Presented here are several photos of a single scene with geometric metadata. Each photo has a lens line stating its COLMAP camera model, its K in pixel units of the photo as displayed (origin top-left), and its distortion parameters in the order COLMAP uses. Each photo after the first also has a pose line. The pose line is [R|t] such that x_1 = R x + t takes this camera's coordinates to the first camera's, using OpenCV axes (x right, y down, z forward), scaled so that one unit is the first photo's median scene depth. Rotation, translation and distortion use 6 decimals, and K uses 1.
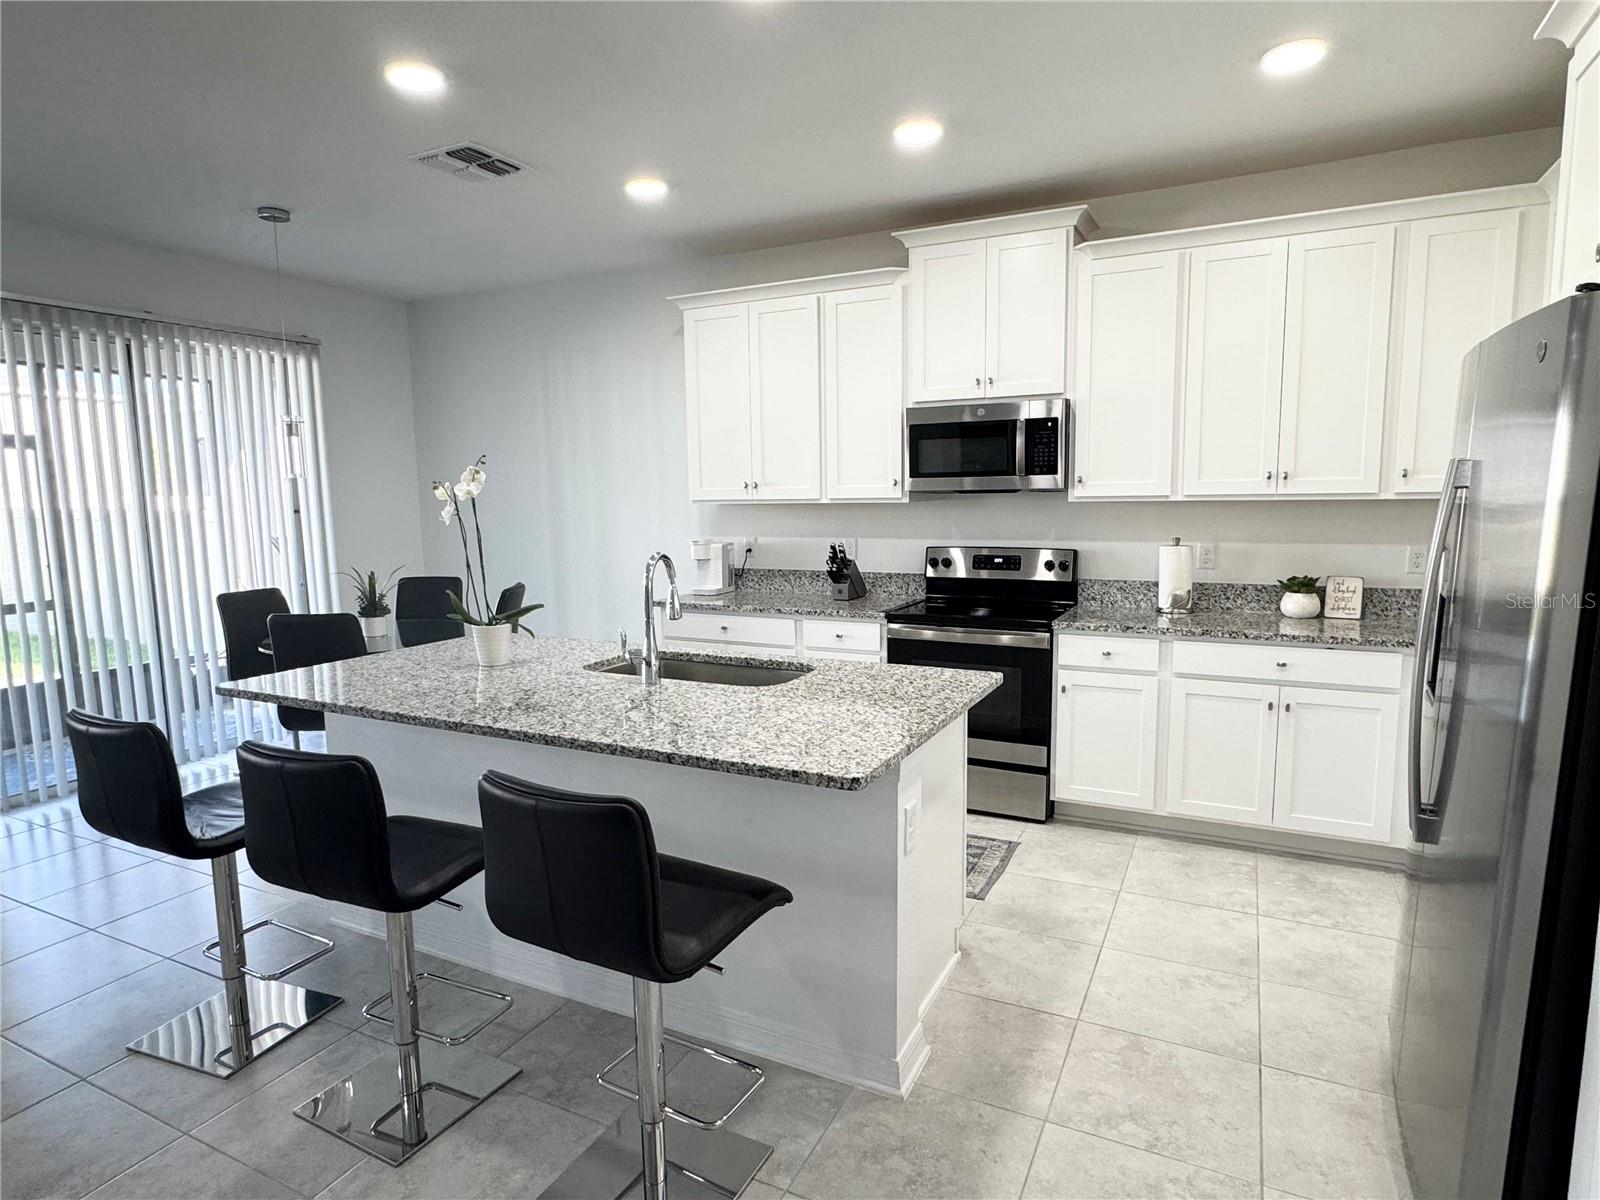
lens RADIAL K [[902.1, 0, 800.0], [0, 902.1, 600.0], [0, 0, 1]] dist [-0.003966, -0.001038]
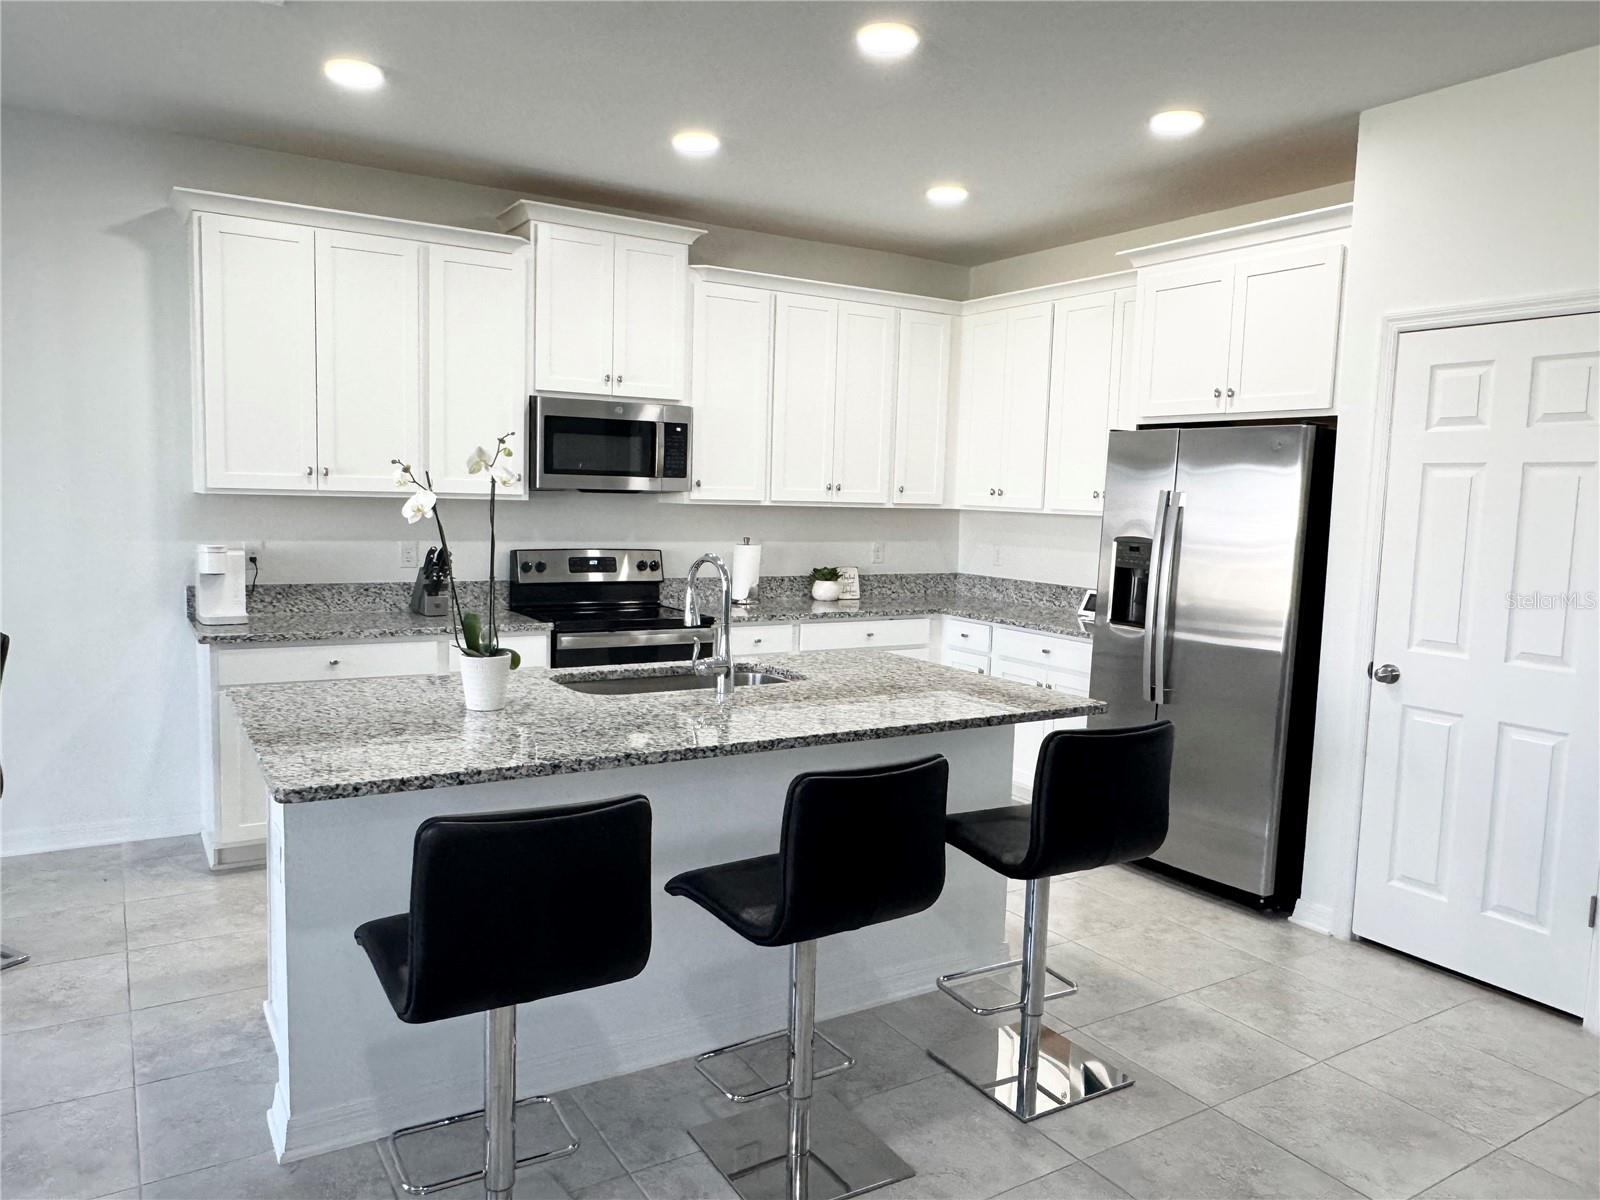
lens RADIAL K [[1109.0, 0, 790.7], [0, 1109.0, 600.2], [0, 0, 1]] dist [-0.003226, -0.001801]
pose [[0.523487, -0.052921, 0.850389, -0.732984], [0.067338, 0.997517, 0.020625, -0.015207], [-0.849369, 0.046467, 0.525751, 0.216990]]
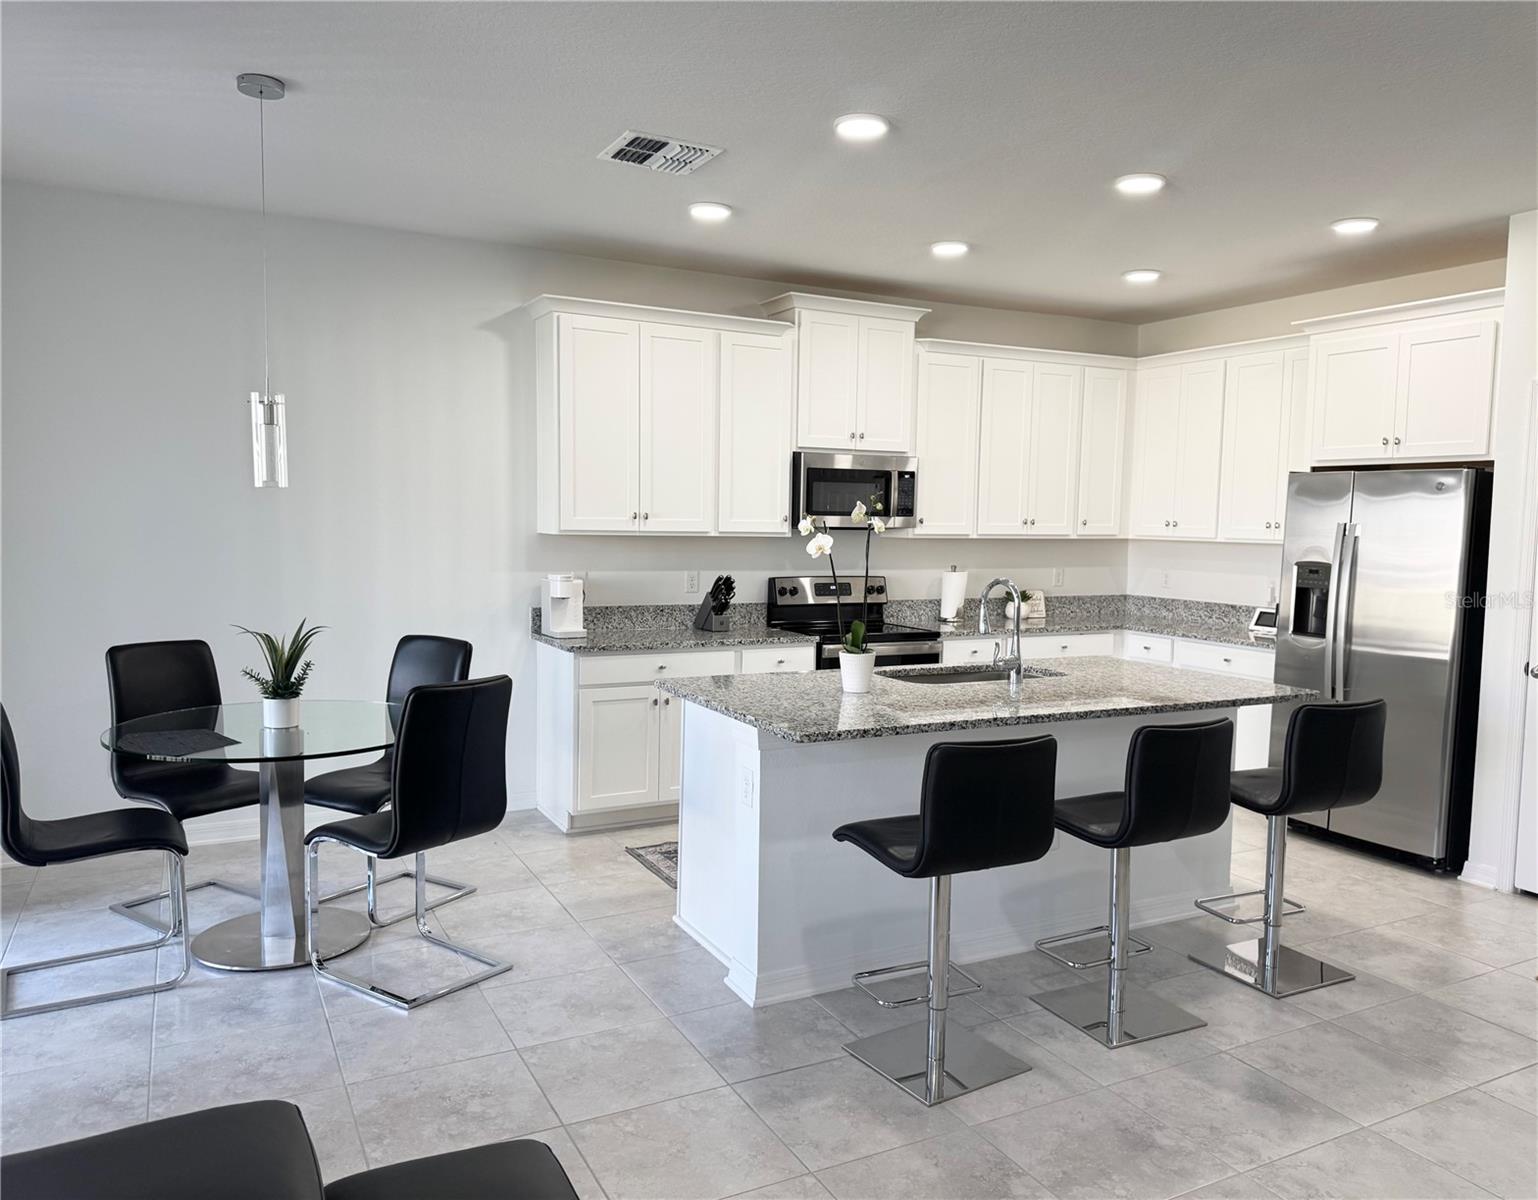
lens RADIAL K [[1111.9, 0, 806.1], [0, 1111.9, 609.0], [0, 0, 1]] dist [0.116342, -0.183600]
pose [[0.570888, -0.041873, 0.819959, -1.048750], [0.073728, 0.997278, -0.000404, -0.019870], [-0.817711, 0.060684, 0.572422, 0.231342]]
